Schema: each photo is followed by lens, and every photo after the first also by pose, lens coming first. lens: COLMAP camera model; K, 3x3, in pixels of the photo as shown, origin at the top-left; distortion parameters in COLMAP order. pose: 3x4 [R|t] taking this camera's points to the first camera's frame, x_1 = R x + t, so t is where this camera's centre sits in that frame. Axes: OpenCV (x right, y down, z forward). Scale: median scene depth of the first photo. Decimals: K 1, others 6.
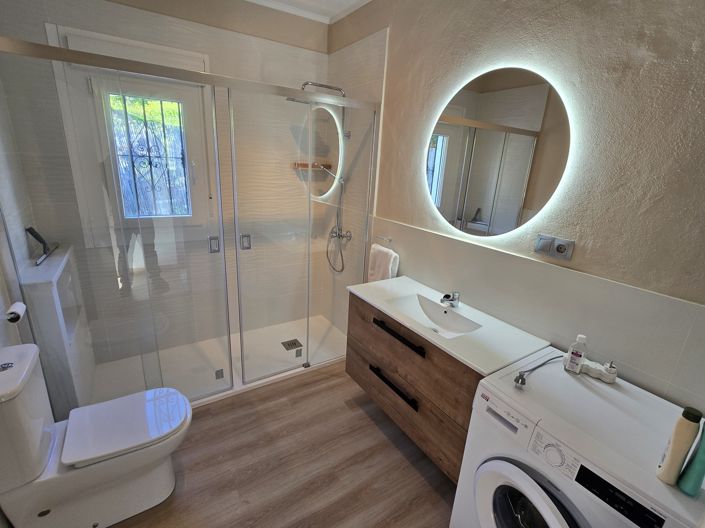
lens RADIAL K [[334.4, 0, 356.9], [0, 334.4, 264.9], [0, 0, 1]] dist [-0.001154, 0.001396]
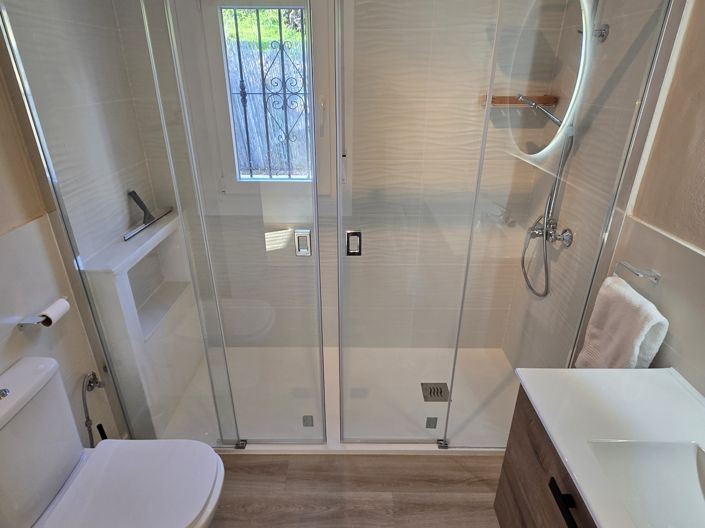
lens RADIAL K [[412.1, 0, 352.6], [0, 412.1, 261.4], [0, 0, 1]] dist [-0.000338, -0.002698]
pose [[0.830766, 0.183218, -0.525604, 0.049546], [-0.121819, 0.981229, 0.149497, -0.126784], [0.543129, -0.060168, 0.837491, 0.329728]]
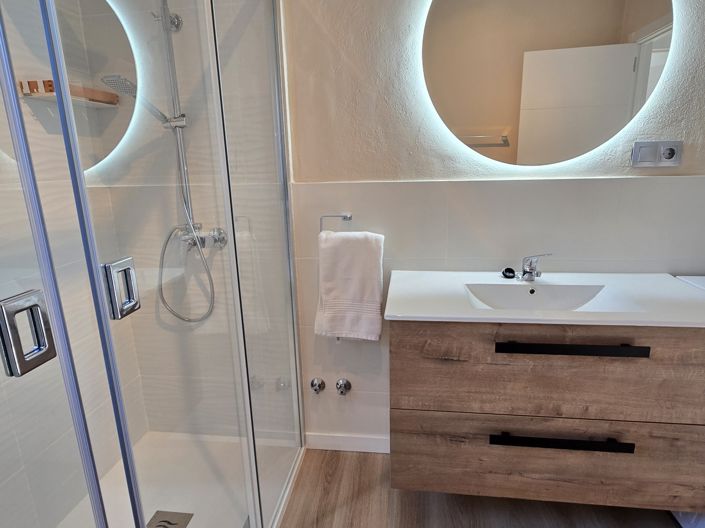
lens RADIAL K [[412.1, 0, 349.7], [0, 412.1, 259.0], [0, 0, 1]] dist [-0.000338, -0.002698]
pose [[0.644599, -0.249809, 0.722556, -0.397762], [0.283441, 0.955845, 0.077604, -0.060345], [-0.710037, 0.154779, 0.686943, 0.544092]]
